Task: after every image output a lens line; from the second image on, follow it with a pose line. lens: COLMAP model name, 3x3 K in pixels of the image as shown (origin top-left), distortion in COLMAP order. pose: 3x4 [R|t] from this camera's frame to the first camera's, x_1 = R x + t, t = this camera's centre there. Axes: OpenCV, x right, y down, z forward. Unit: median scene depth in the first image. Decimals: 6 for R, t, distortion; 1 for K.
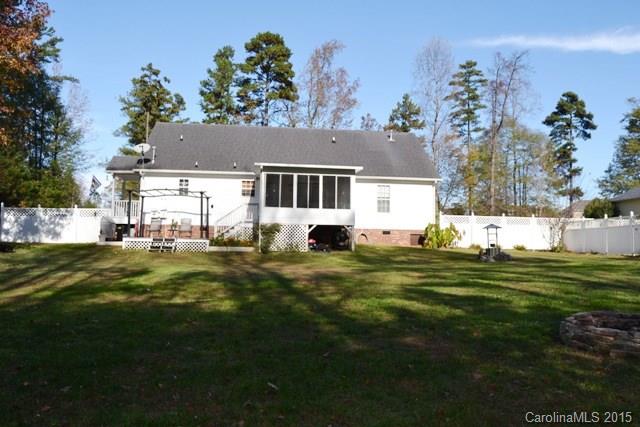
lens RADIAL K [[508.1, 0, 319.8], [0, 508.1, 213.6], [0, 0, 1]] dist [-0.087358, 0.024154]
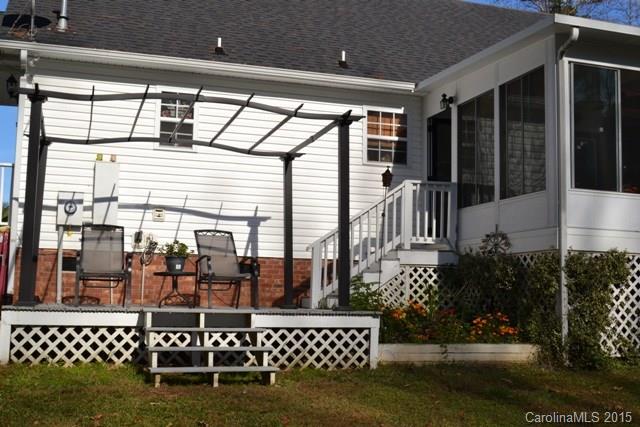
lens RADIAL K [[792.1, 0, 320.6], [0, 792.1, 213.3], [0, 0, 1]] dist [-0.063291, 0.000000]
pose [[0.977888, 0.023991, 0.207750, -0.291914], [-0.015871, 0.999047, -0.040664, 0.016975], [-0.208527, 0.036467, 0.977336, 0.574435]]
